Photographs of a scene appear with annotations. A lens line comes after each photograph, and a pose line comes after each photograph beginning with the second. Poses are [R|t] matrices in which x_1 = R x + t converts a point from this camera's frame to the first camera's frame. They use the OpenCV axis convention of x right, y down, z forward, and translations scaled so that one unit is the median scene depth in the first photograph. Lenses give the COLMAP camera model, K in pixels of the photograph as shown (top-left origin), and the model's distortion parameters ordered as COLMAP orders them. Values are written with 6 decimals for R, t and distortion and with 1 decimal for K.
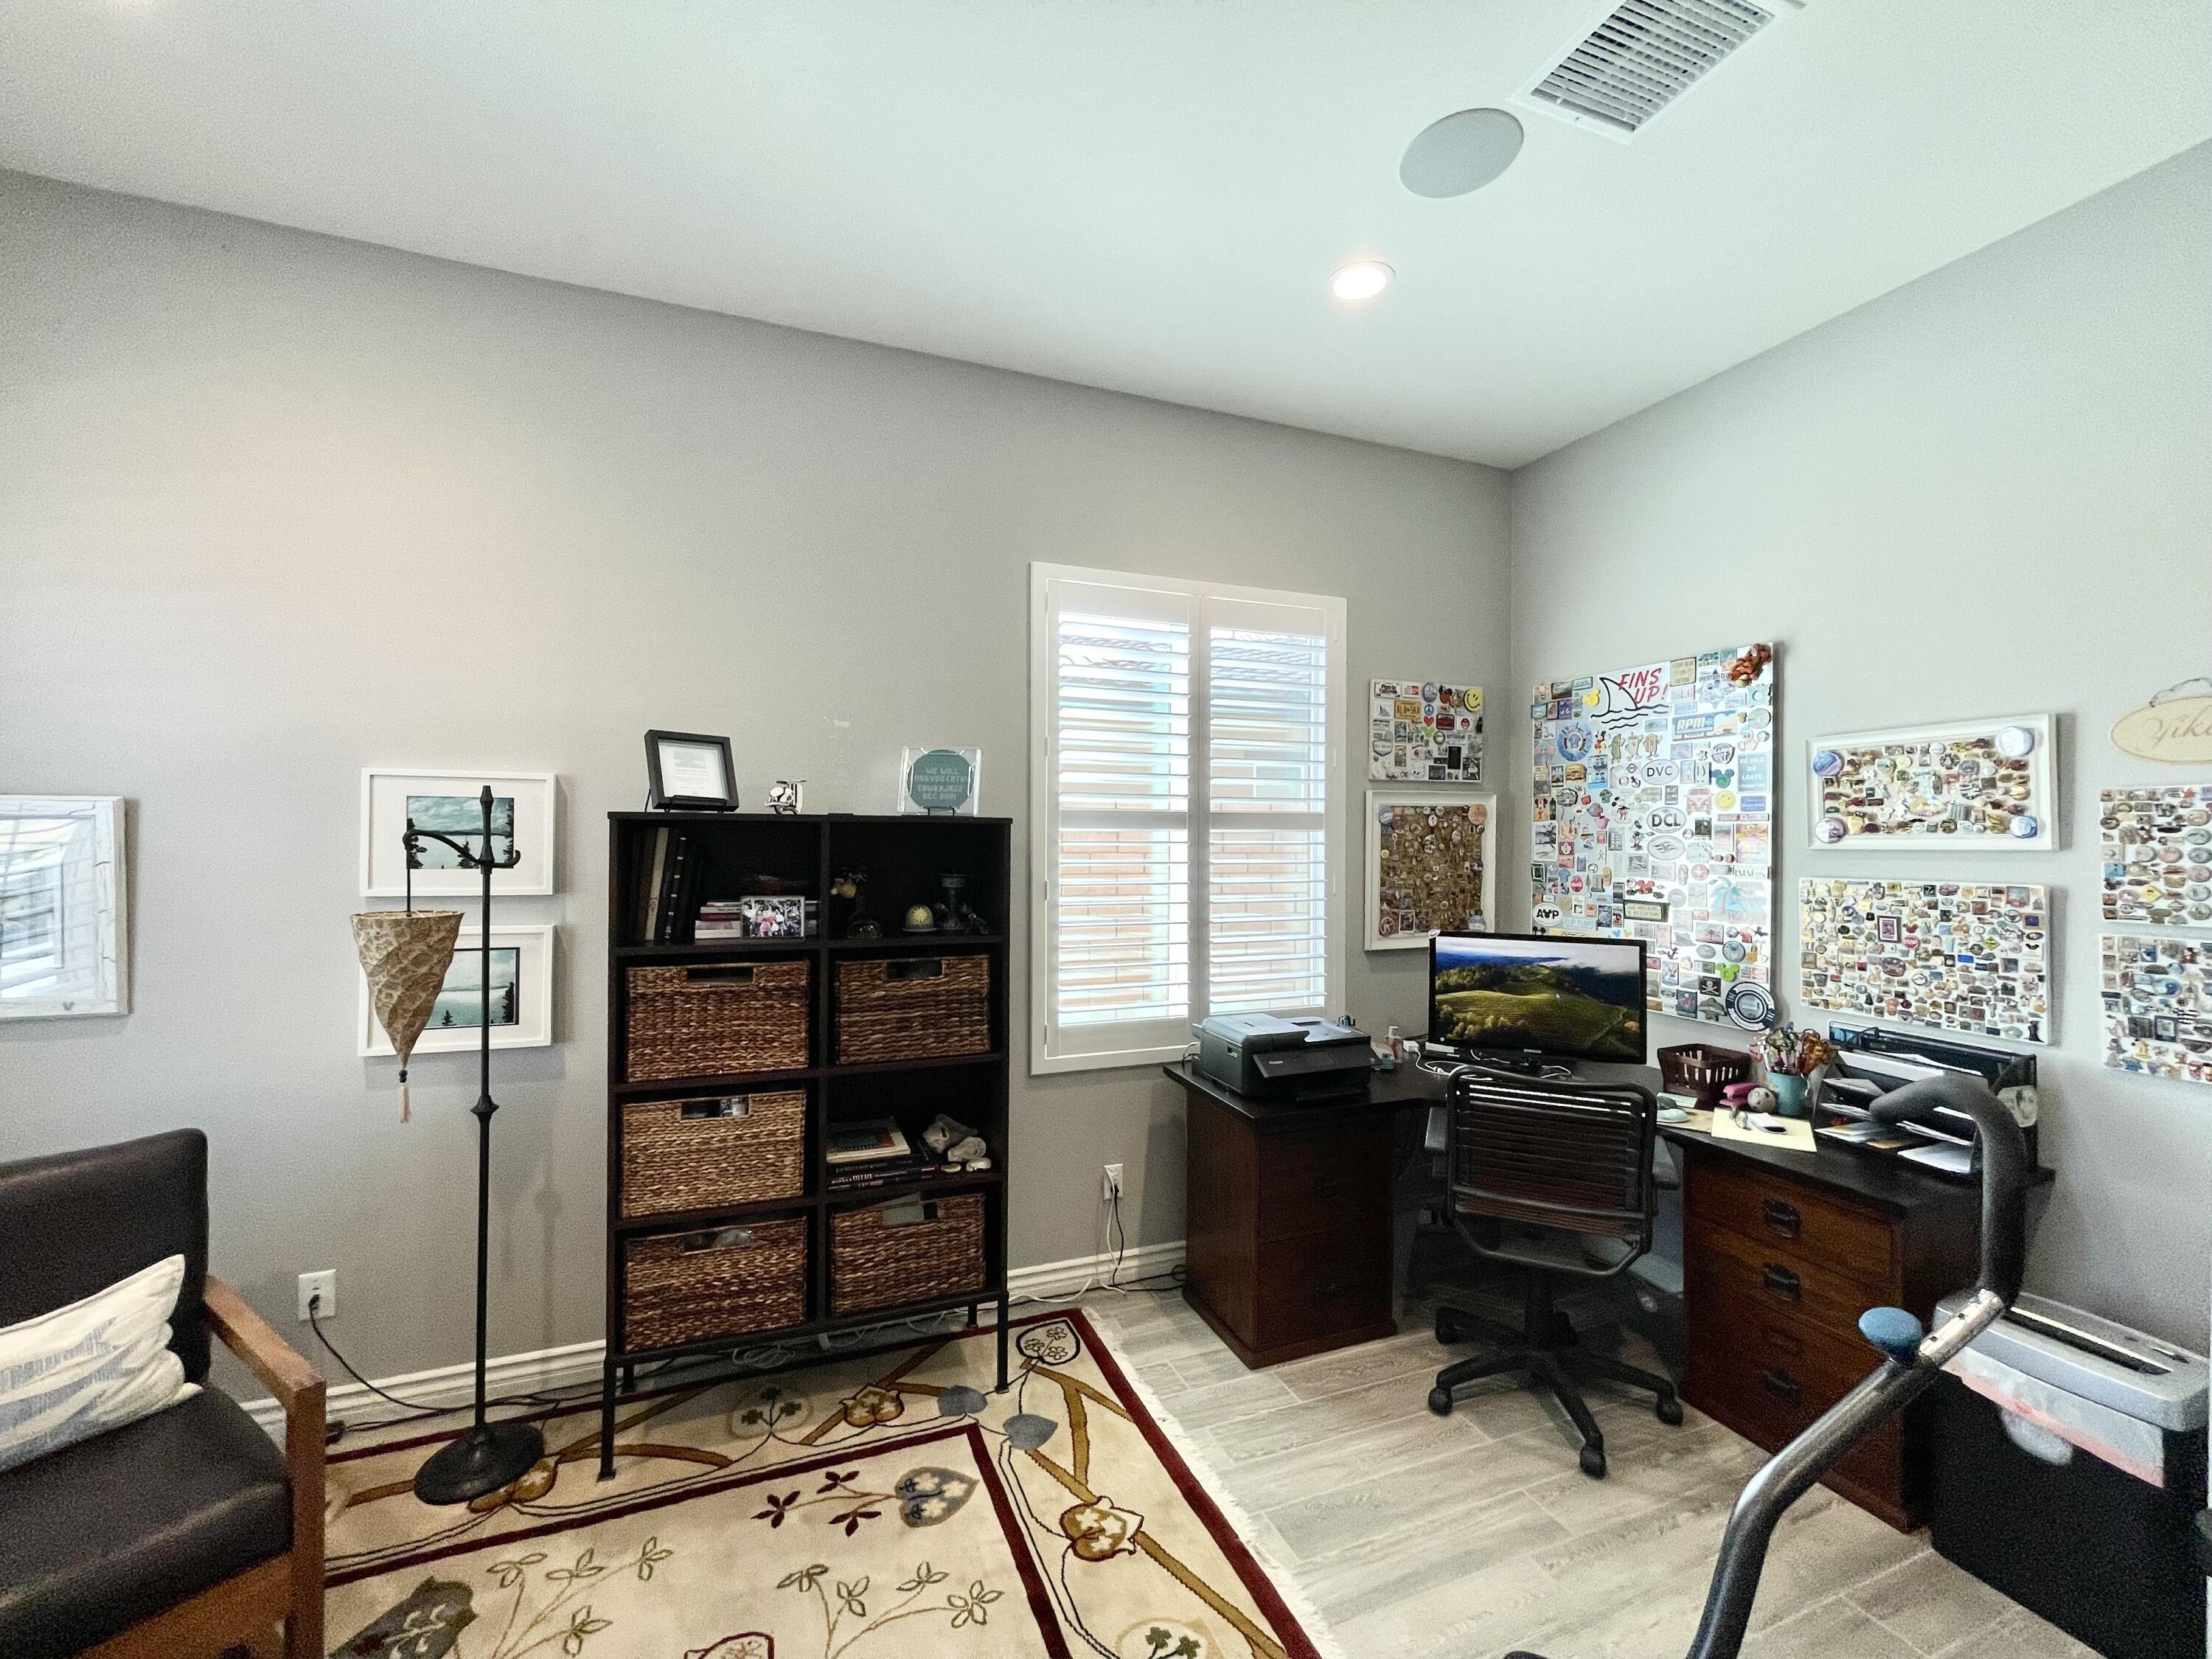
lens RADIAL K [[897.2, 0, 1100.8], [0, 897.2, 836.2], [0, 0, 1]] dist [-0.002431, 0.000535]
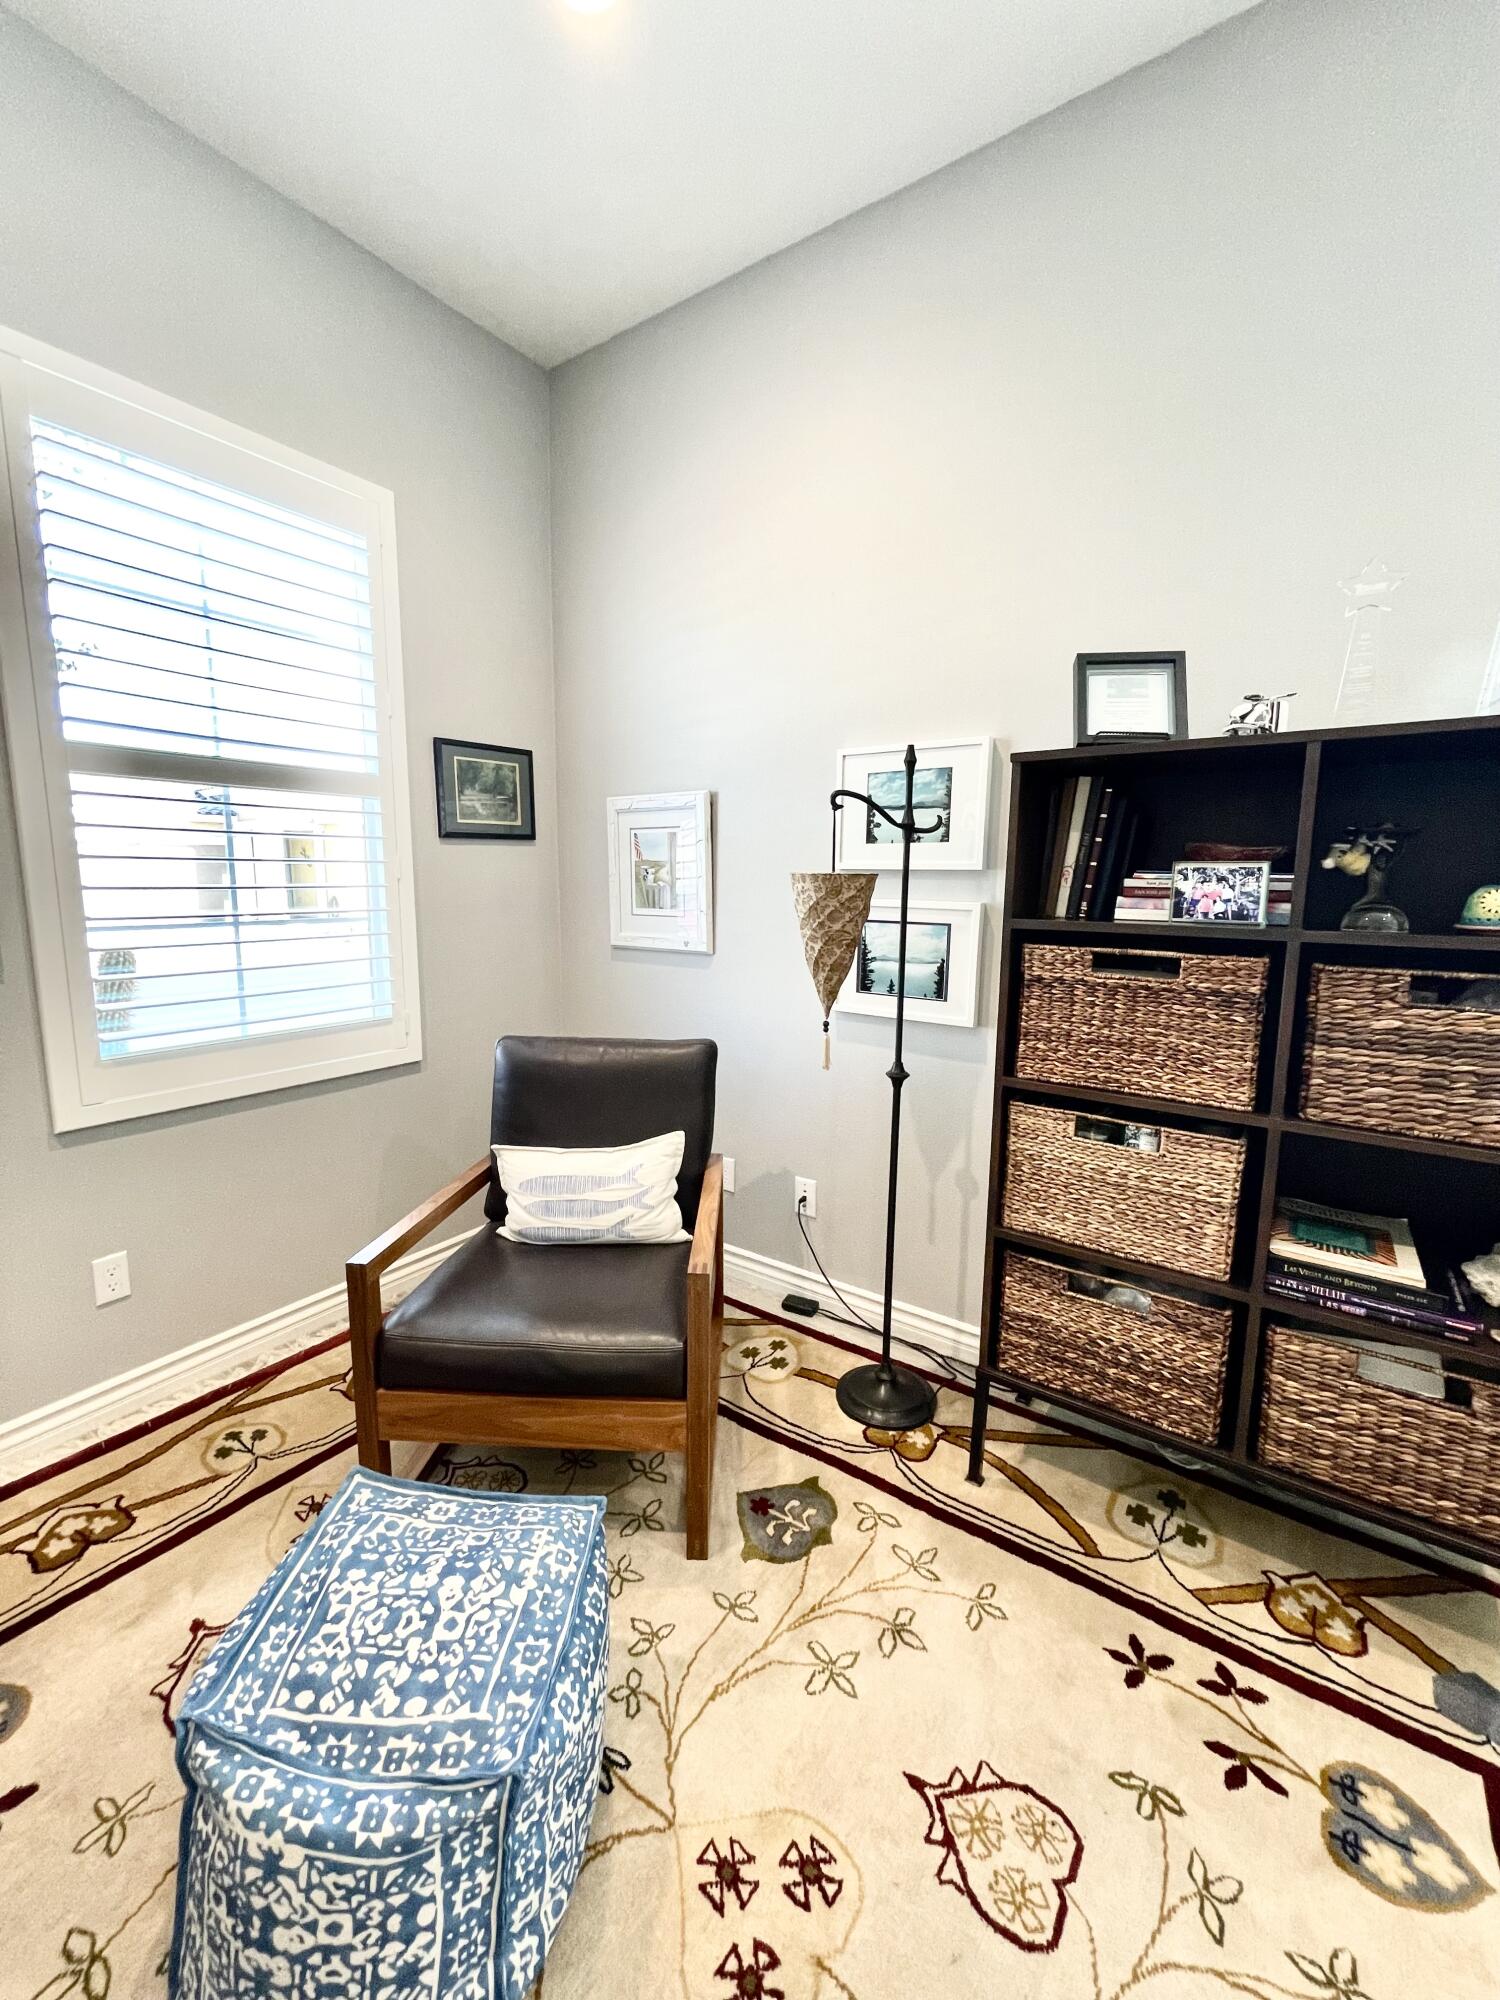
lens RADIAL K [[811.2, 0, 738.0], [0, 811.2, 988.8], [0, 0, 1]] dist [-0.002431, 0.000535]
pose [[0.550750, 0.111768, -0.827153, -0.038299], [-0.005874, 0.991488, 0.130063, 0.085636], [0.834649, -0.066773, 0.546719, 0.336652]]
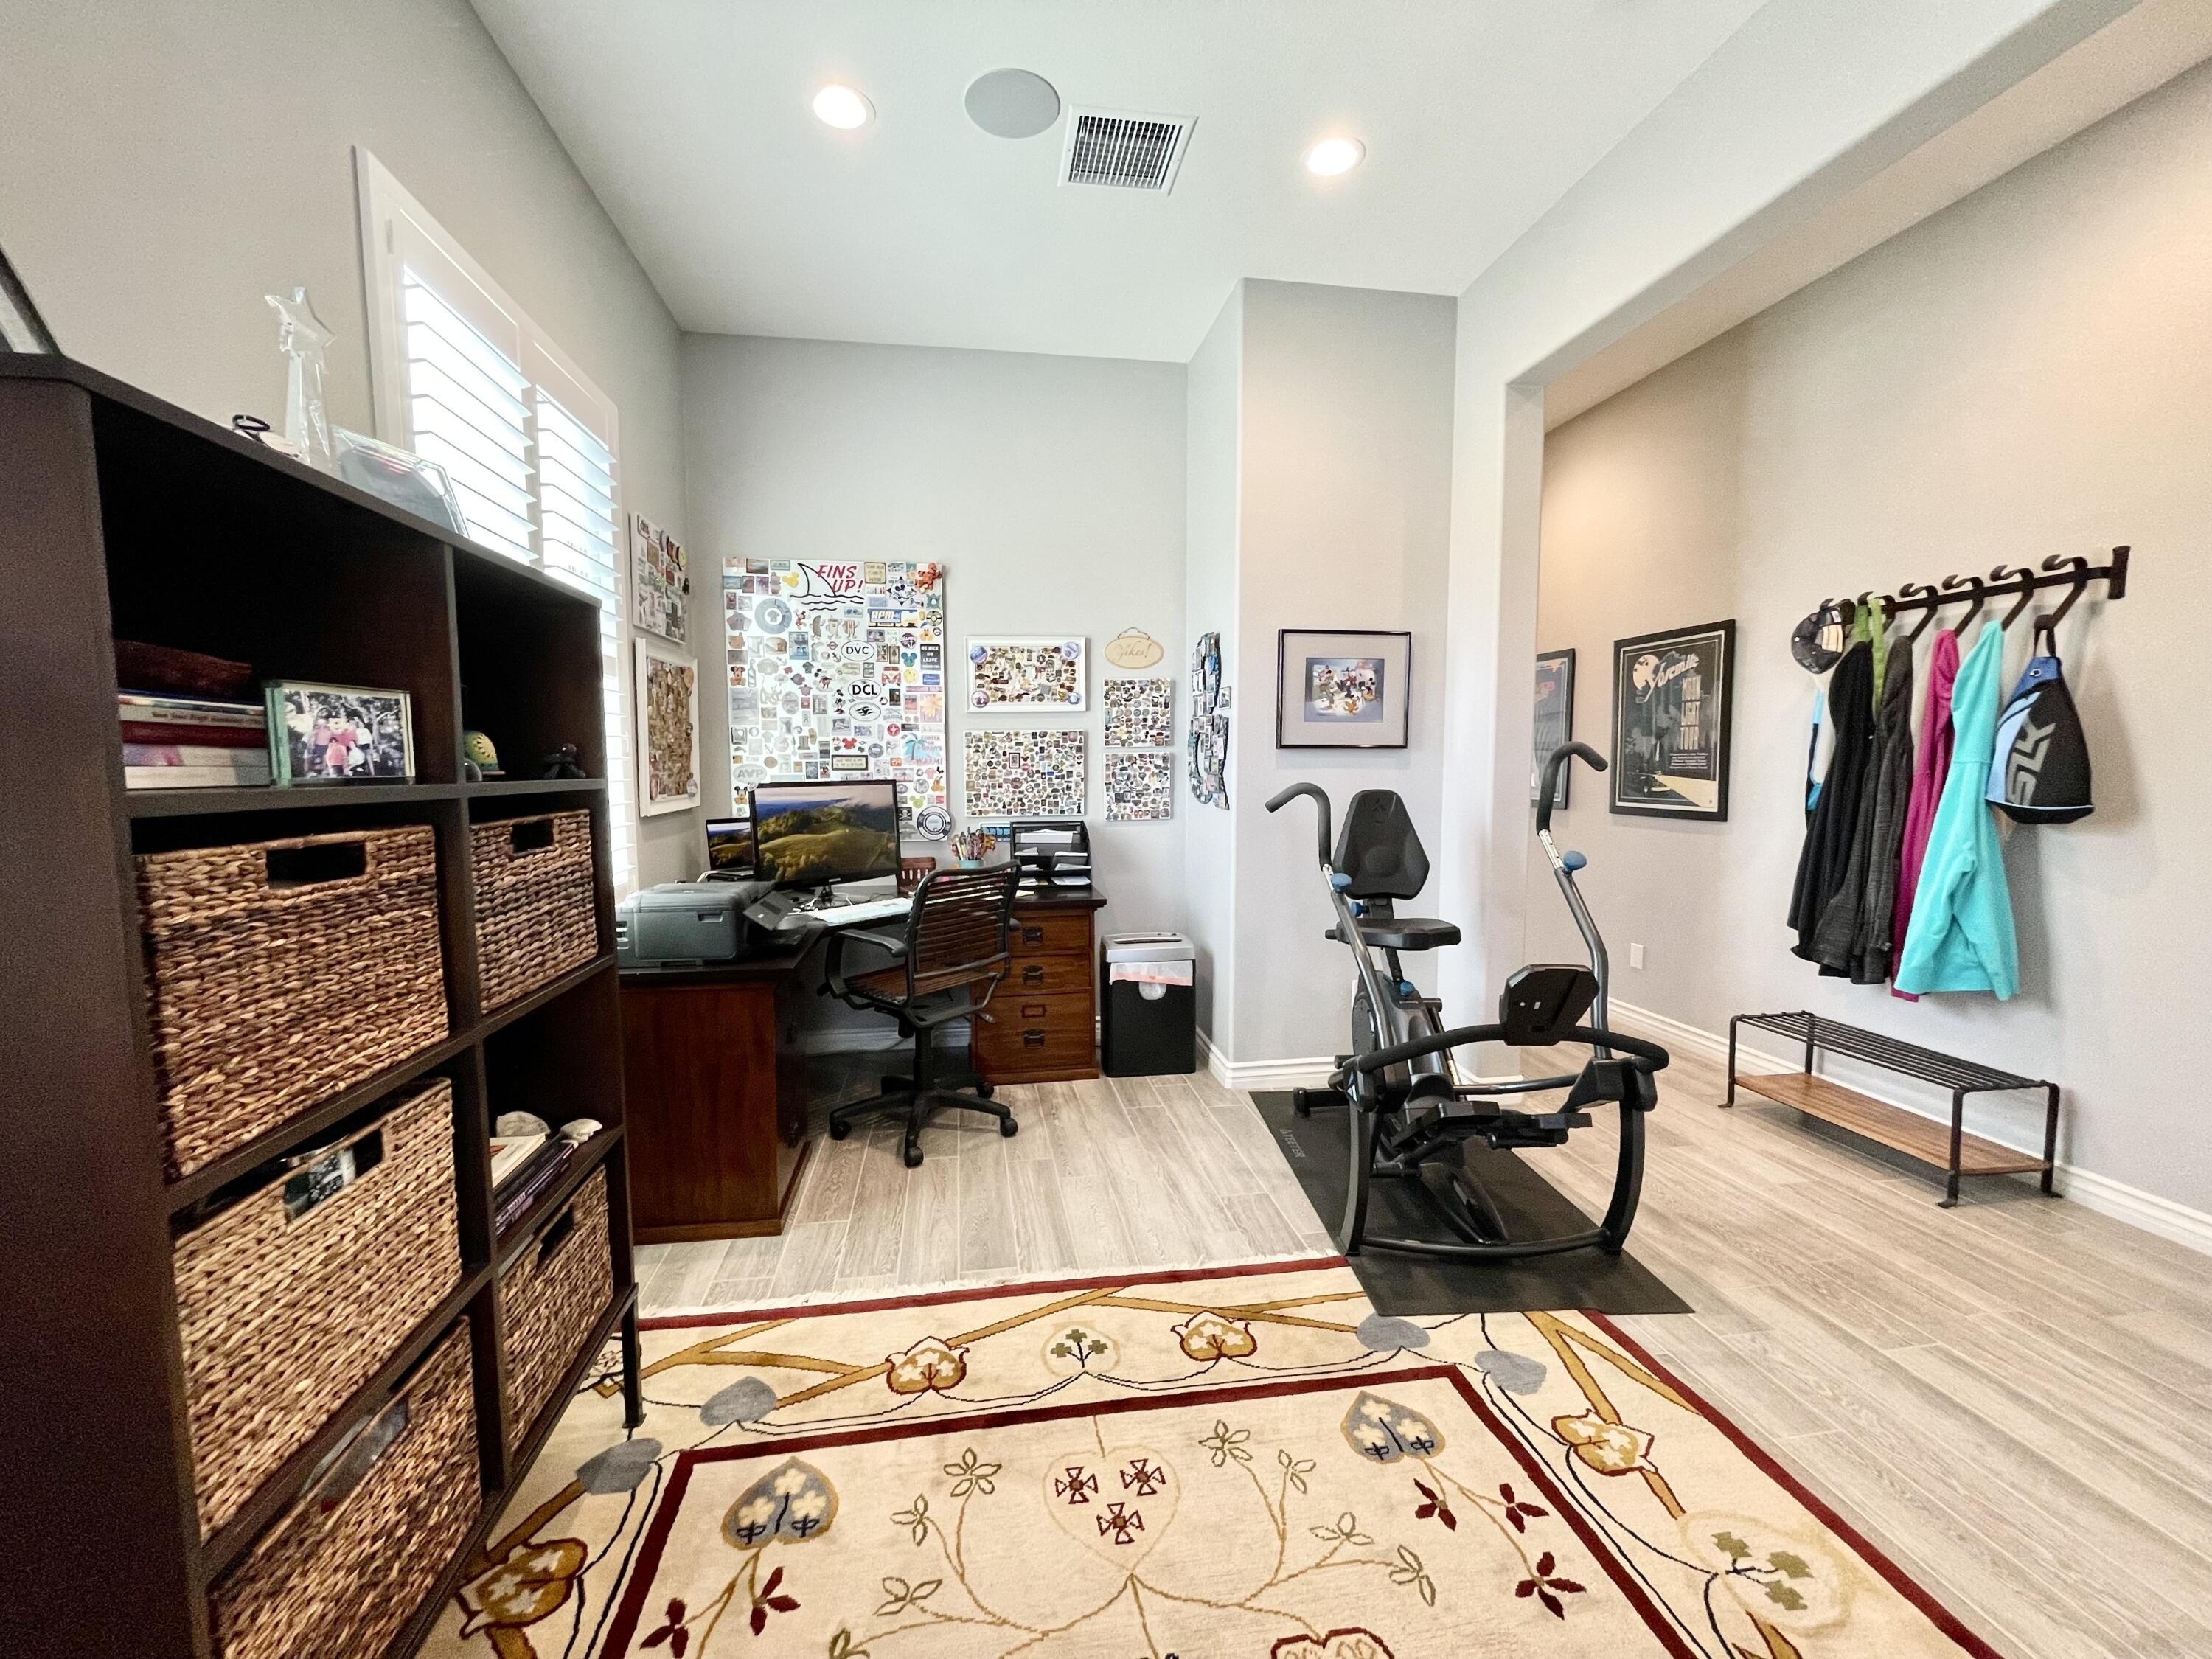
lens RADIAL K [[897.2, 0, 1102.0], [0, 897.2, 831.3], [0, 0, 1]] dist [-0.002431, 0.000535]
pose [[0.205368, -0.082398, 0.975210, -0.742293], [0.005812, 0.996535, 0.082976, 0.105083], [-0.978668, -0.011373, 0.205135, 0.542806]]
